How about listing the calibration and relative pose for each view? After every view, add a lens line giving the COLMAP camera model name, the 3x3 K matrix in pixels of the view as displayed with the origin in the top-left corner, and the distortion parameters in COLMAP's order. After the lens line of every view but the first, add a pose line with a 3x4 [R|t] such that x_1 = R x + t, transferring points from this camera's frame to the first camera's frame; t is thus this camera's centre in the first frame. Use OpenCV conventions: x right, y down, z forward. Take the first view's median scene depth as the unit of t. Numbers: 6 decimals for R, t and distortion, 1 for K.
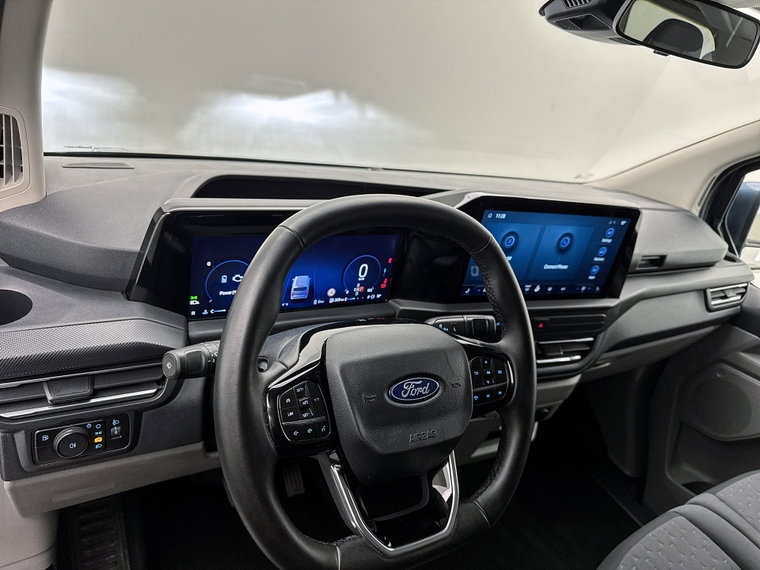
lens RADIAL K [[538.8, 0, 380.0], [0, 538.8, 285.0], [0, 0, 1]] dist [0.101746, -0.117001]
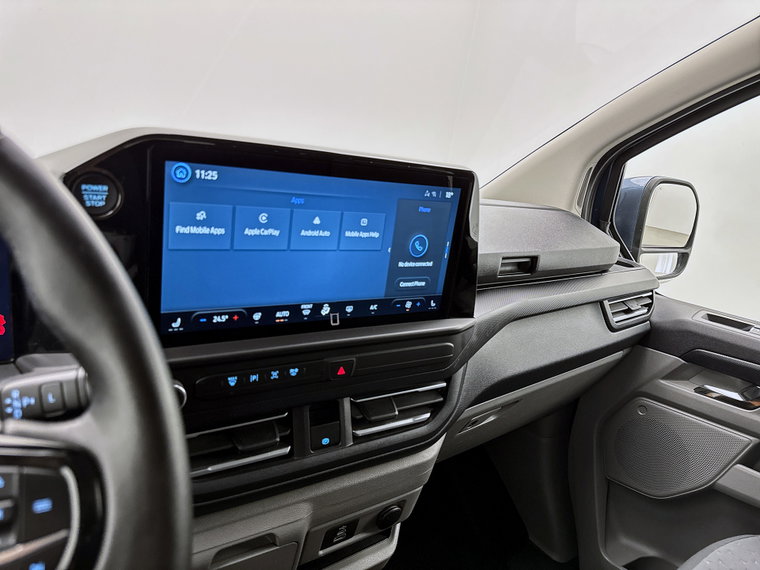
lens RADIAL K [[538.8, 0, 380.0], [0, 538.8, 285.0], [0, 0, 1]] dist [0.101746, -0.117001]
pose [[0.986248, -0.105147, 0.127509, 0.229524], [0.121212, 0.984652, -0.125573, 0.051133], [-0.112348, 0.139302, 0.983856, 0.336345]]
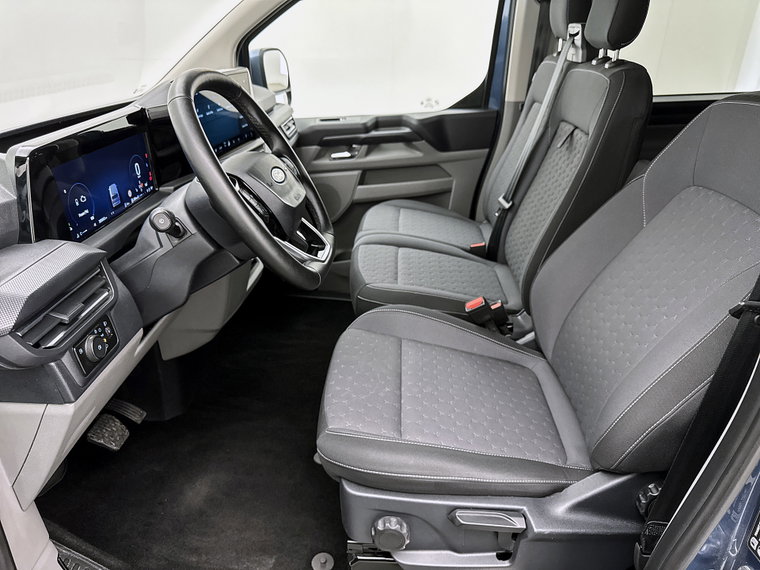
lens RADIAL K [[538.8, 0, 380.0], [0, 538.8, 285.0], [0, 0, 1]] dist [0.101746, -0.117001]
pose [[0.545749, -0.541482, 0.639496, -0.488965], [0.469090, 0.829802, 0.302297, 0.054451], [-0.694343, 0.135003, 0.706868, -0.157516]]
